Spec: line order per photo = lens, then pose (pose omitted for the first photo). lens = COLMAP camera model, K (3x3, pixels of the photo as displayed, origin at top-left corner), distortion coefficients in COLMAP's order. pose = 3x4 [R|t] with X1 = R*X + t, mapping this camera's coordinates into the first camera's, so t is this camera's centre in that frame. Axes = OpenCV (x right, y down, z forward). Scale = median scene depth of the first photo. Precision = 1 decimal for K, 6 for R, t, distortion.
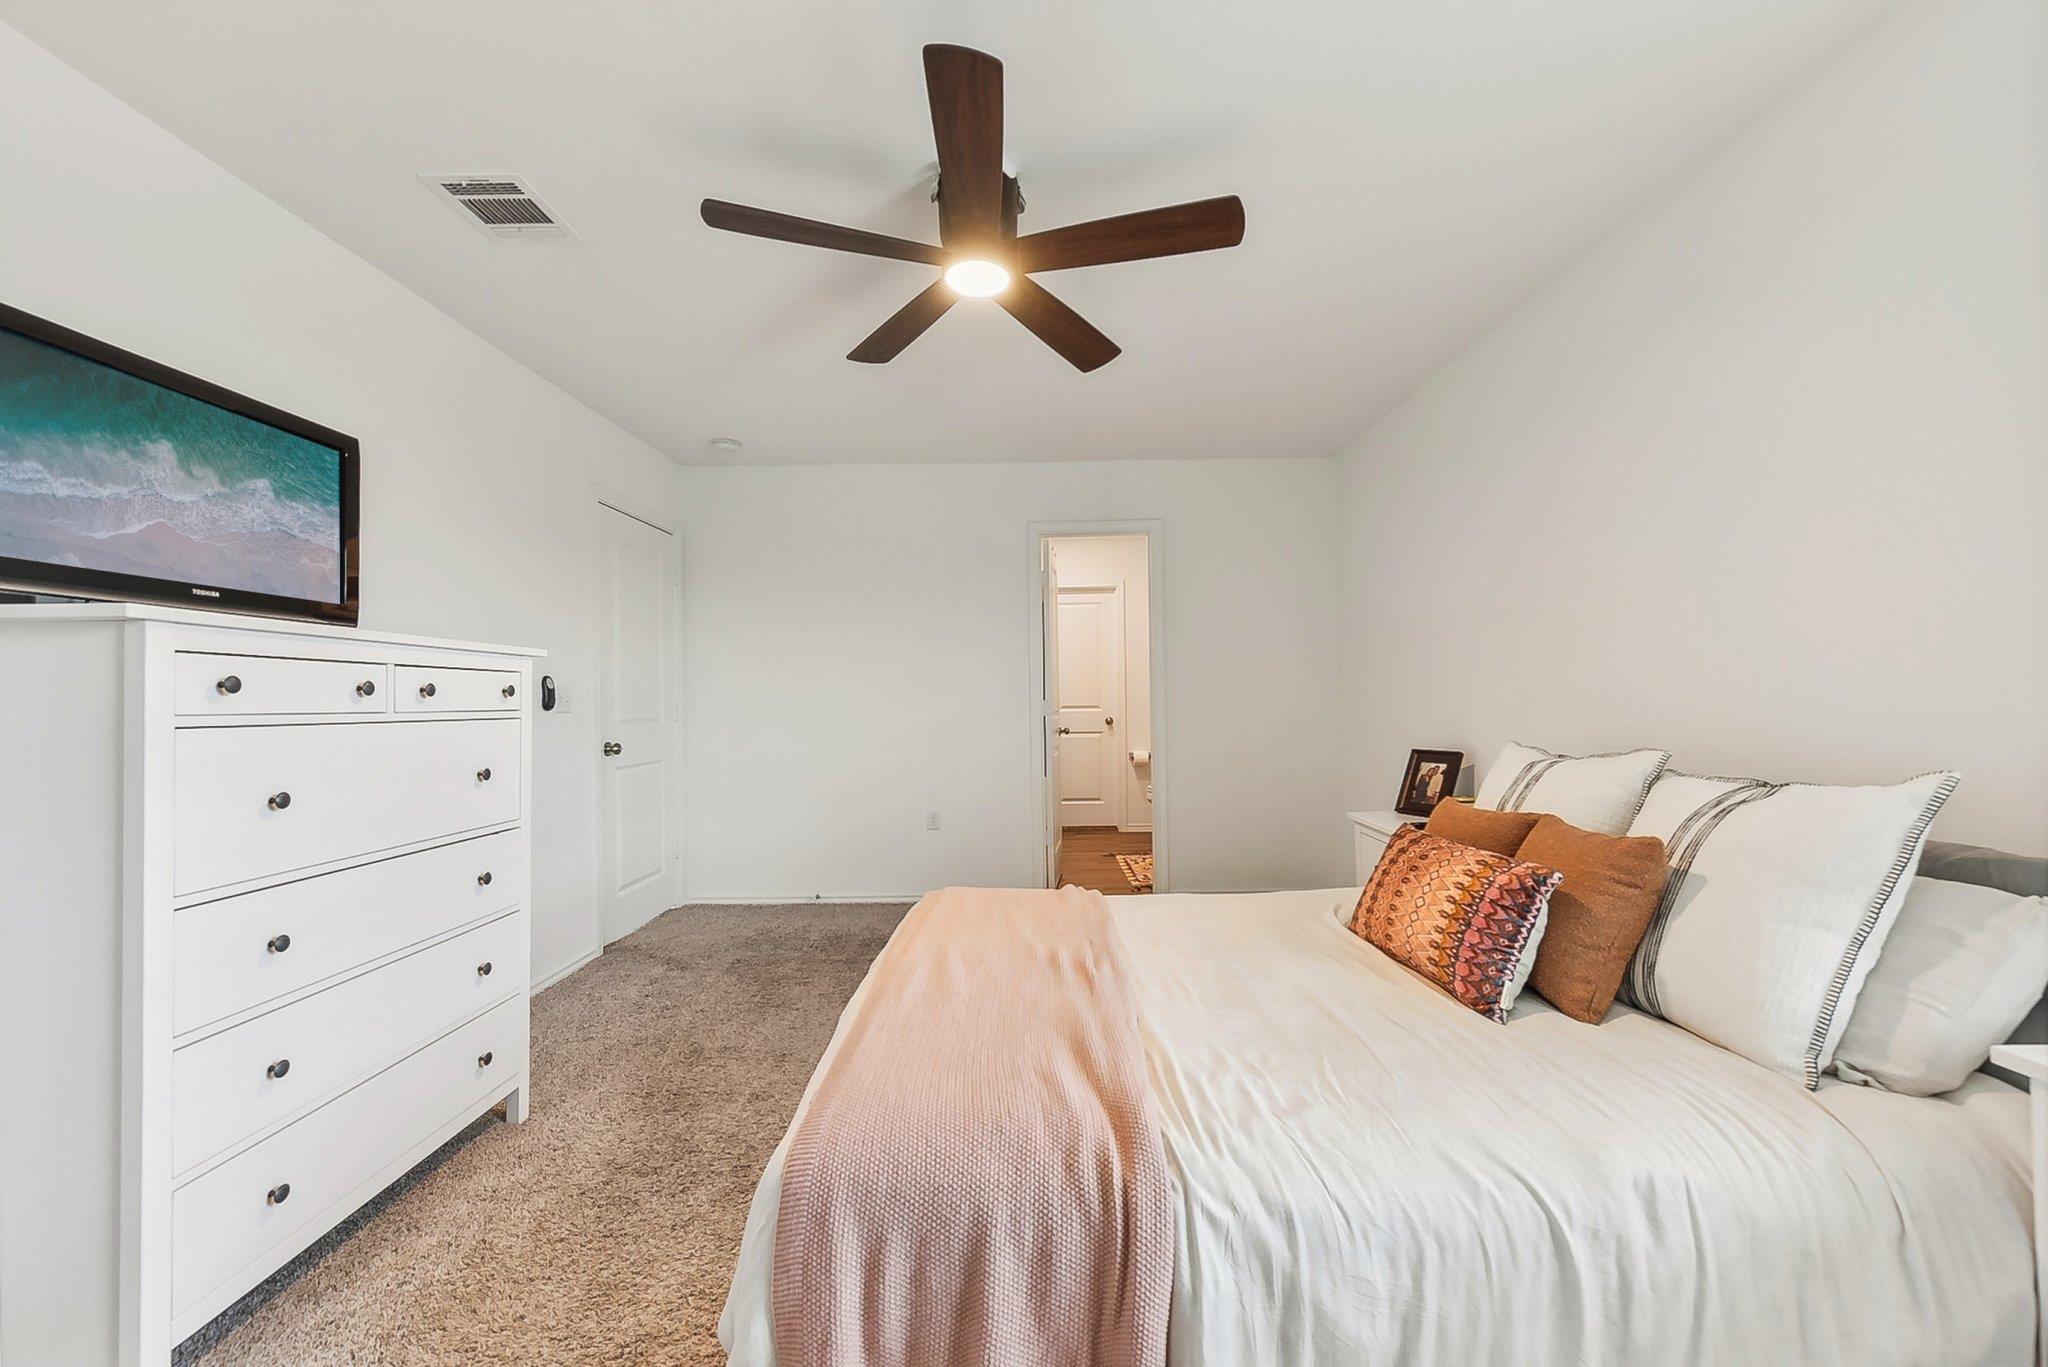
lens RADIAL K [[816.7, 0, 1029.3], [0, 816.7, 693.4], [0, 0, 1]] dist [0.008785, -0.000061]
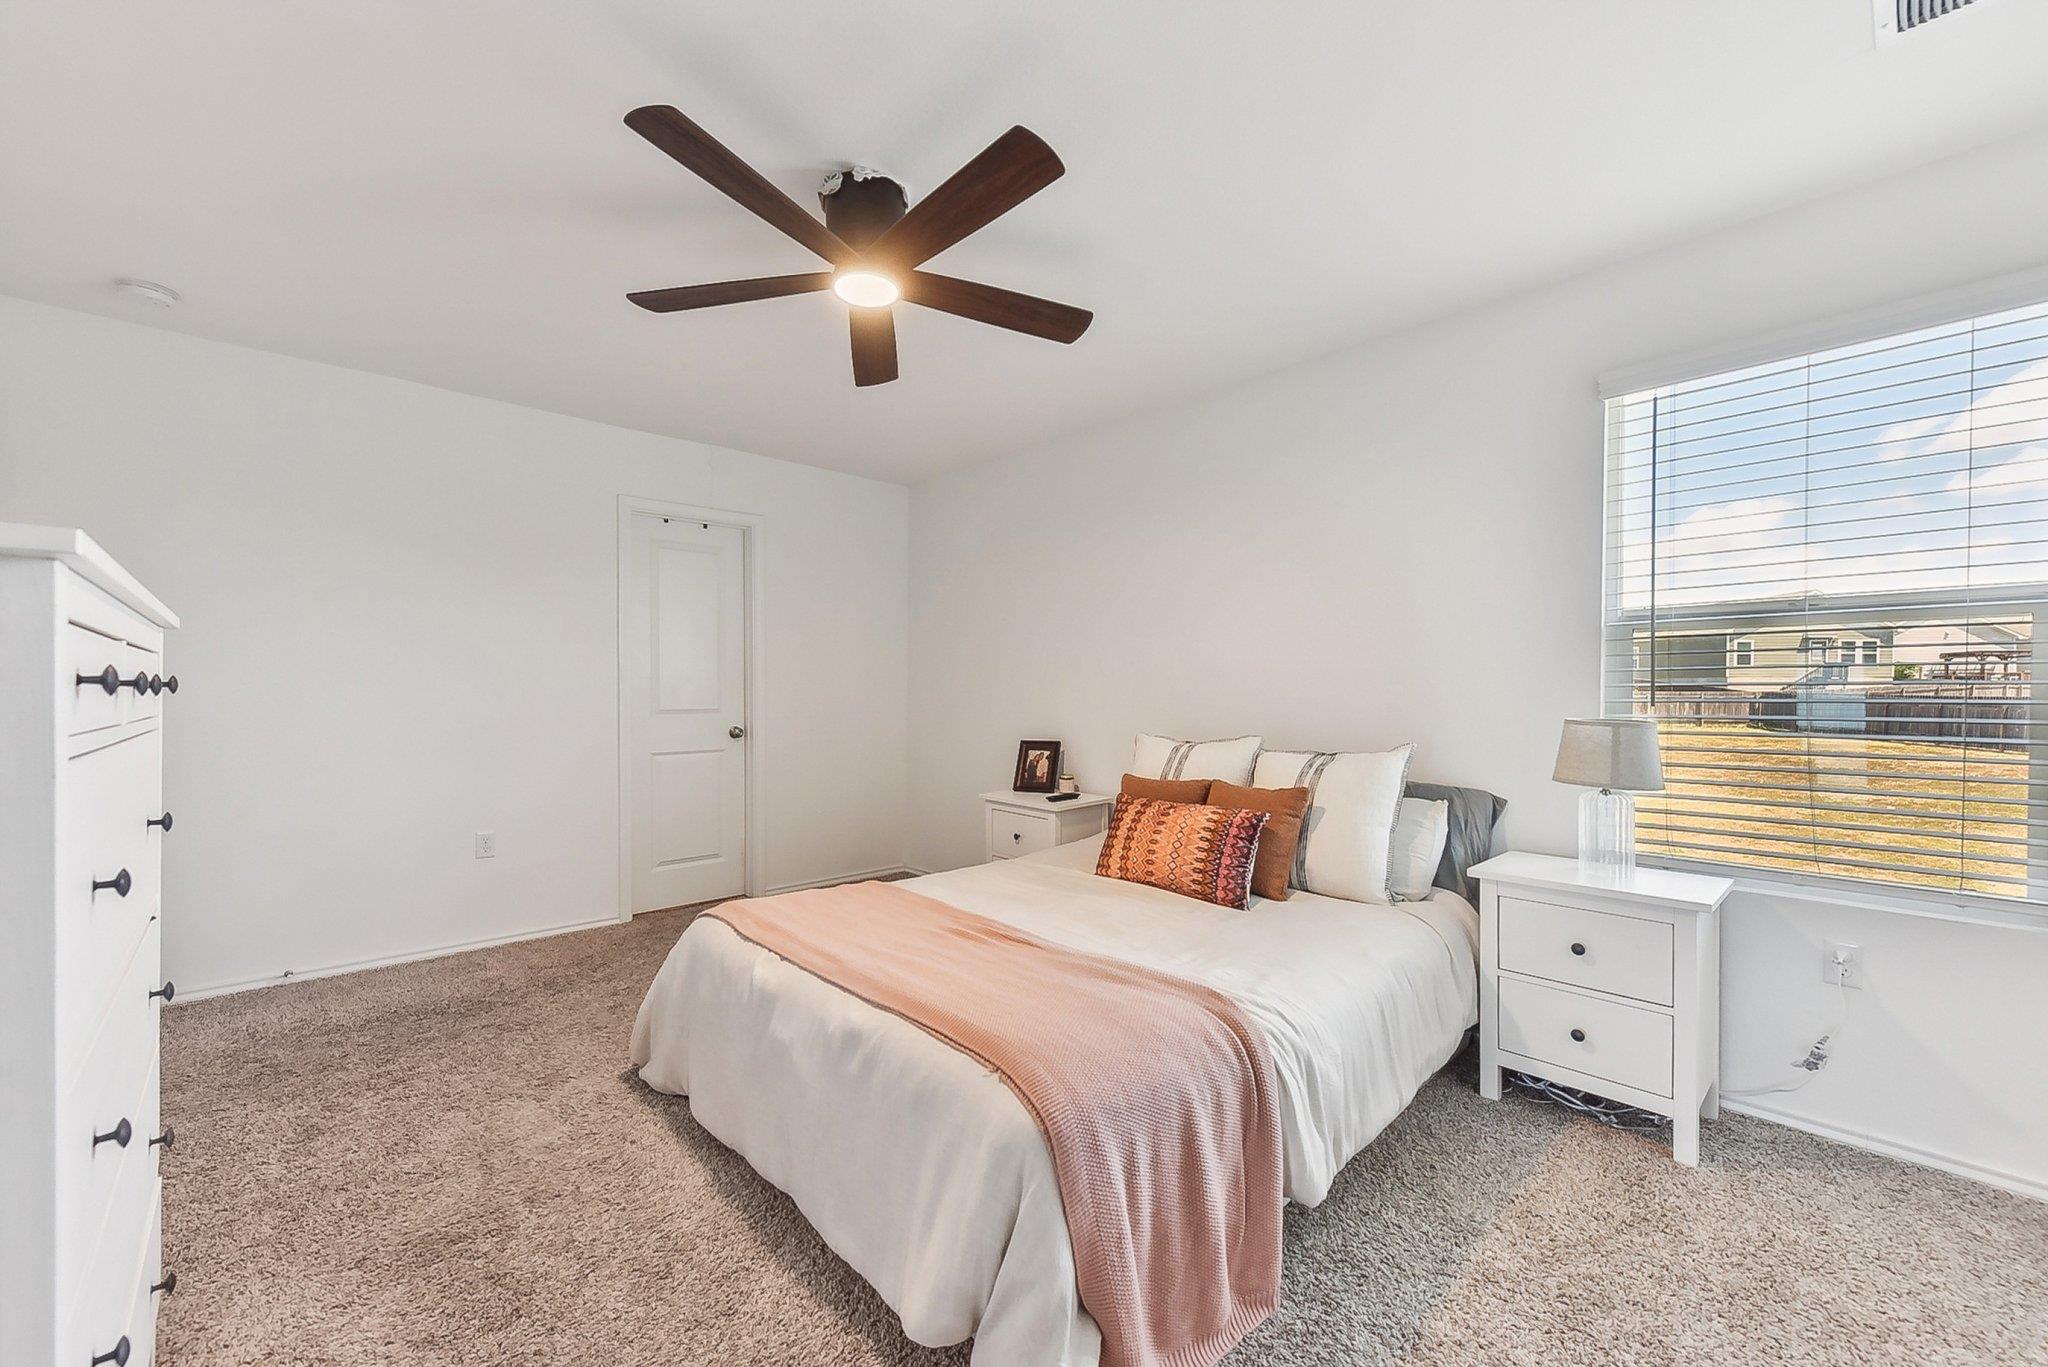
lens RADIAL K [[816.7, 0, 1029.3], [0, 816.7, 693.4], [0, 0, 1]] dist [0.008785, -0.000061]
pose [[0.726509, 0.014416, 0.687006, -0.777730], [-0.018989, 0.999819, -0.000900, -0.007630], [-0.686895, -0.012392, 0.726651, 0.141890]]
